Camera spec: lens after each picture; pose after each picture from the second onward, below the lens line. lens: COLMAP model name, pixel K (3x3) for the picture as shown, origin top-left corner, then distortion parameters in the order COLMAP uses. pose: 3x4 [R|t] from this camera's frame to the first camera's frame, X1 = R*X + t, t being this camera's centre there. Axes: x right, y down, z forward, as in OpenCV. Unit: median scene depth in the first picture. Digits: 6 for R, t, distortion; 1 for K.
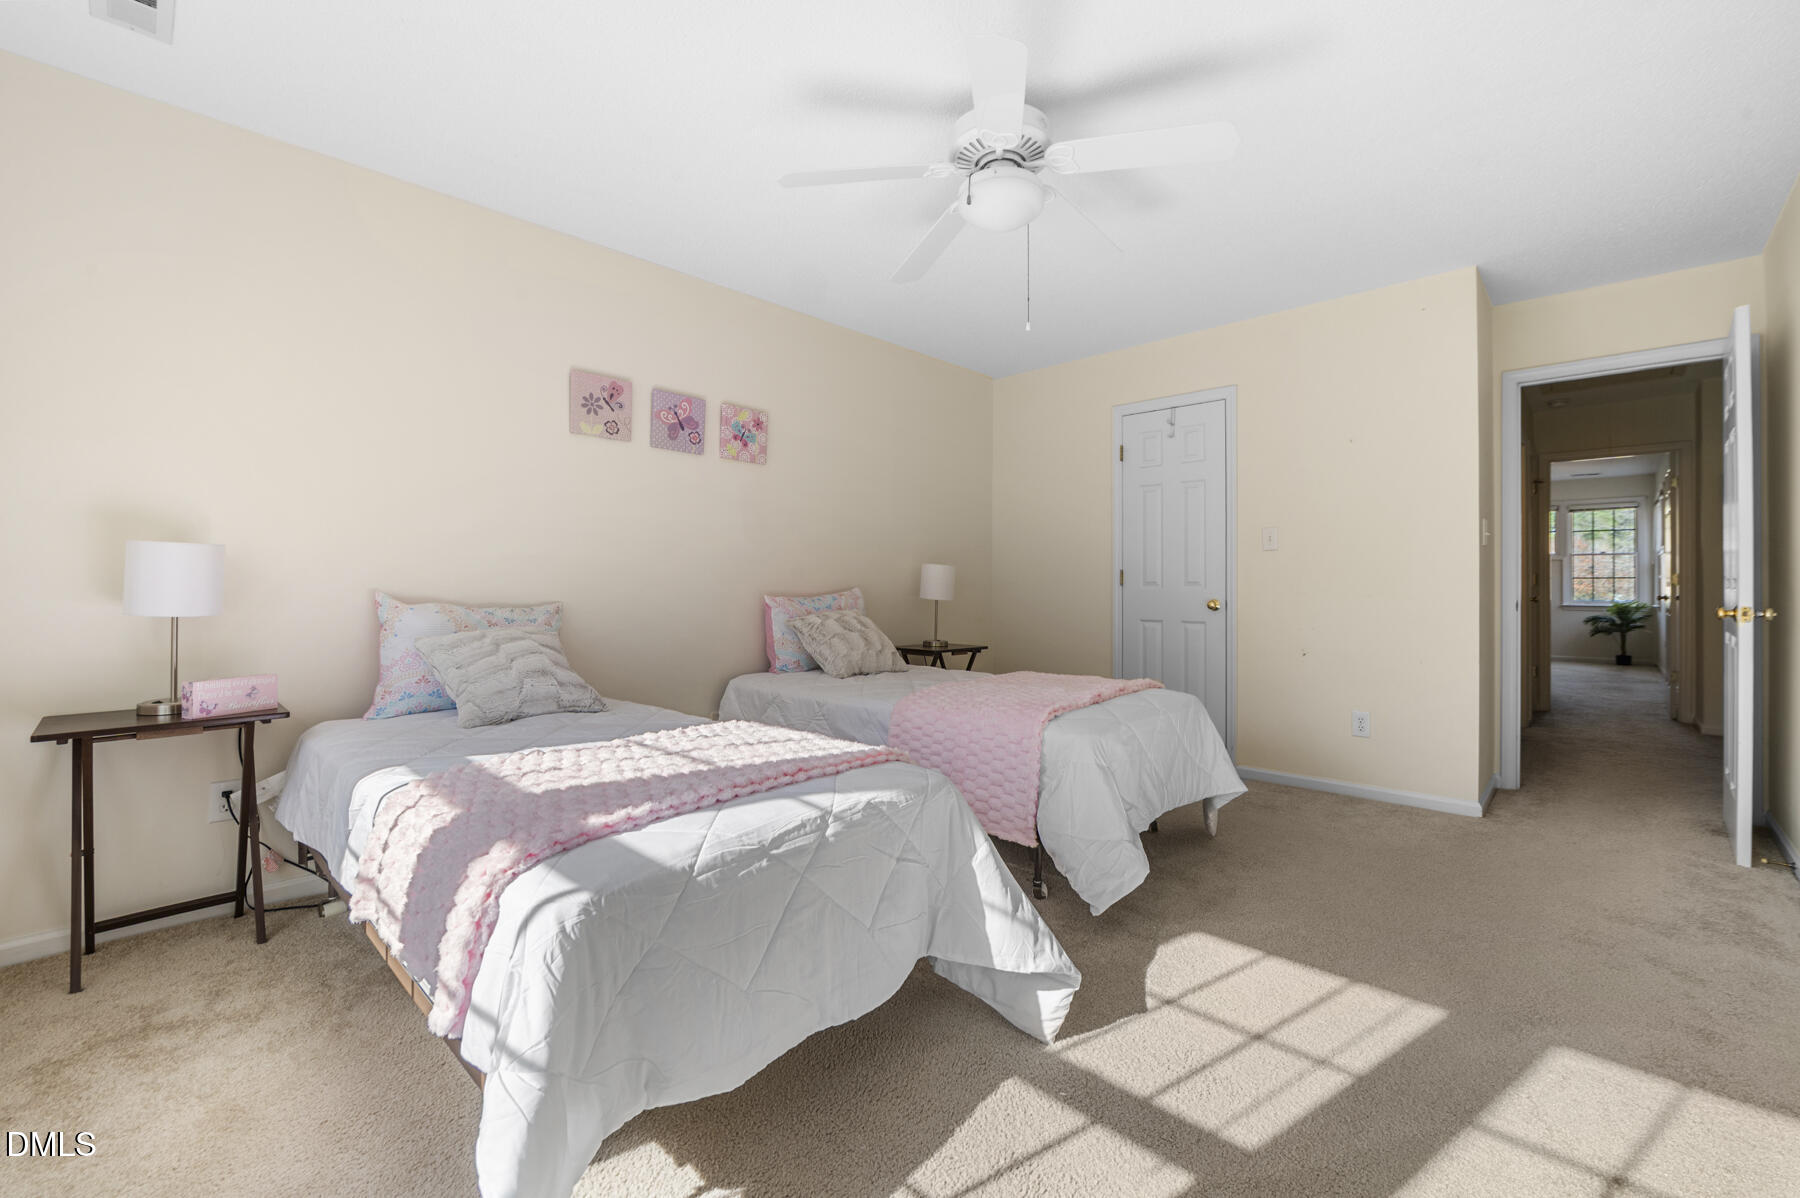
lens RADIAL K [[750.7, 0, 927.7], [0, 750.7, 588.1], [0, 0, 1]] dist [-0.000865, -0.000092]
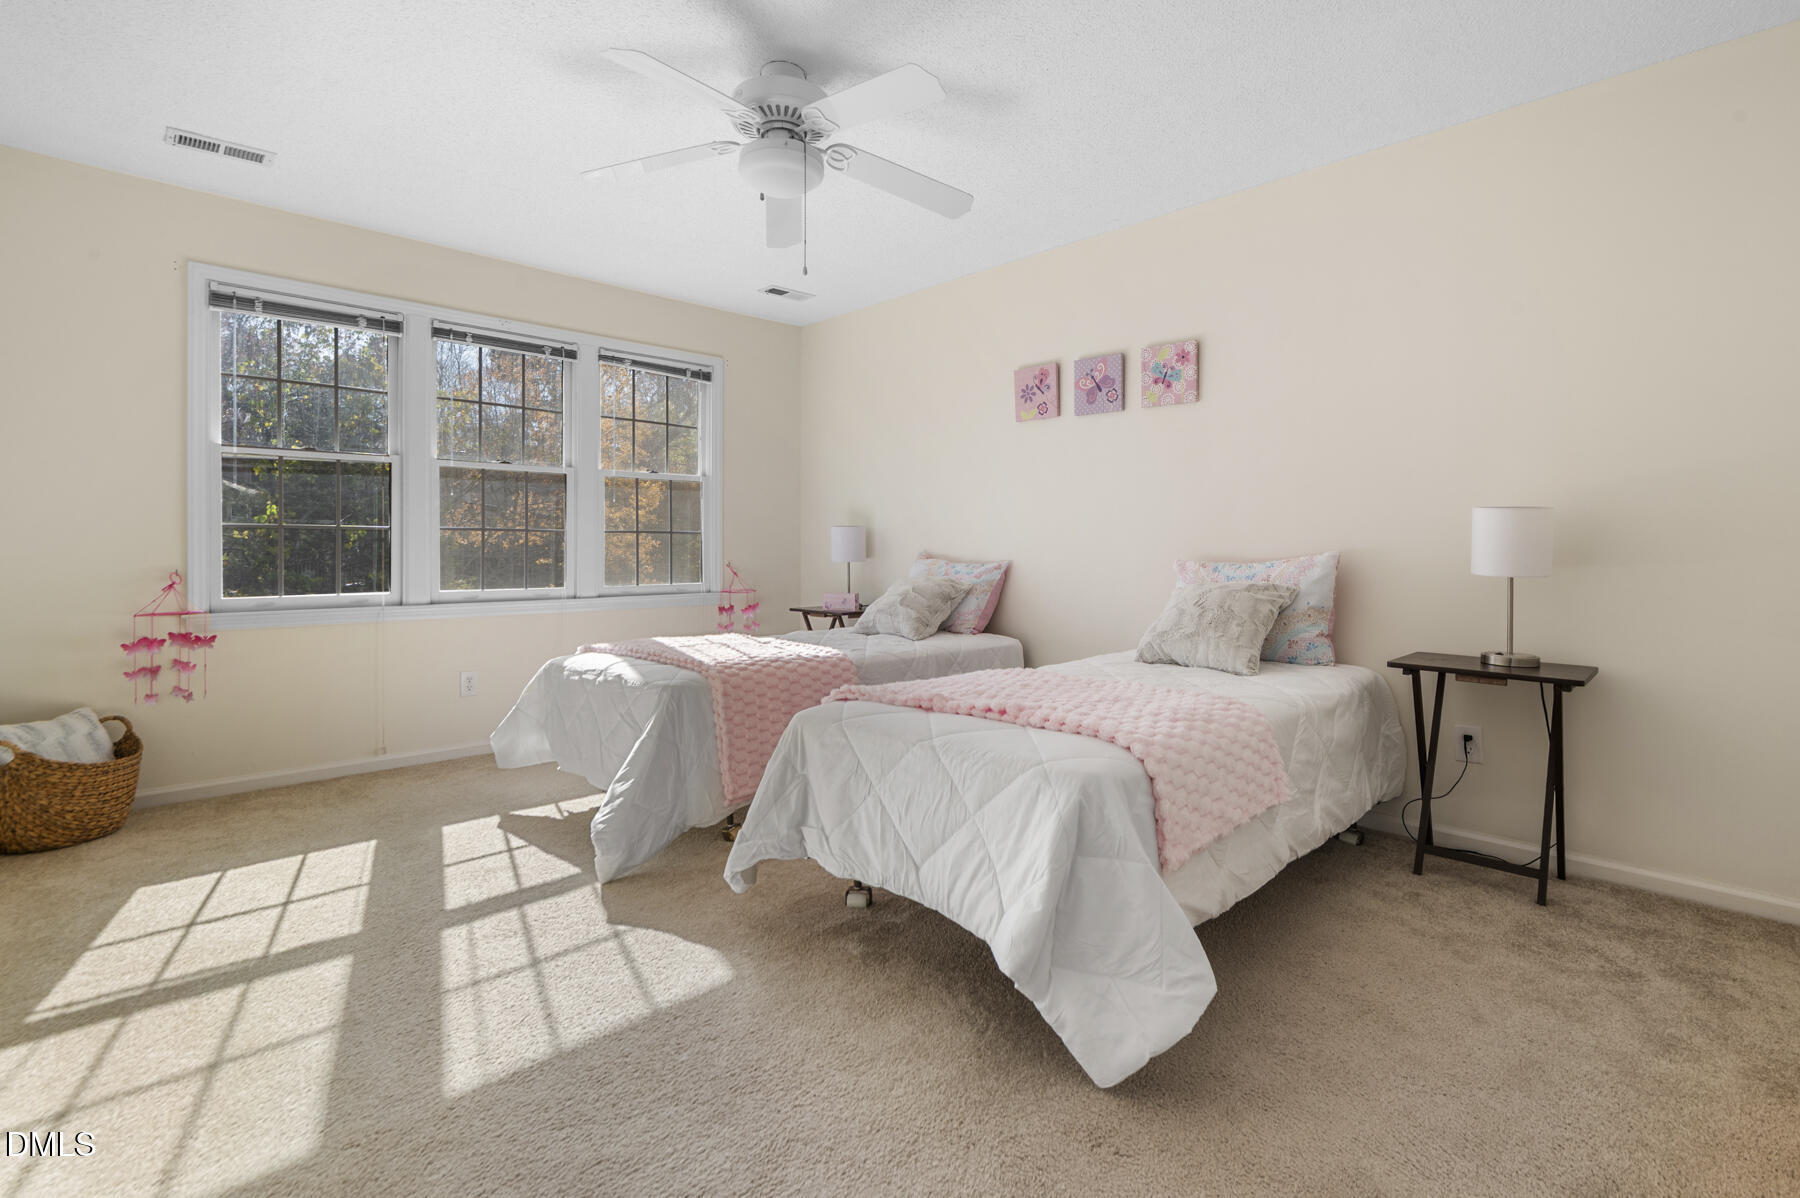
lens RADIAL K [[831.3, 0, 901.3], [0, 831.3, 568.1], [0, 0, 1]] dist [0.001187, 0.000158]
pose [[-0.069880, 0.028072, -0.997160, 0.811866], [-0.002521, 0.999596, 0.028318, -0.006246], [0.997552, 0.004493, -0.069781, 0.823640]]
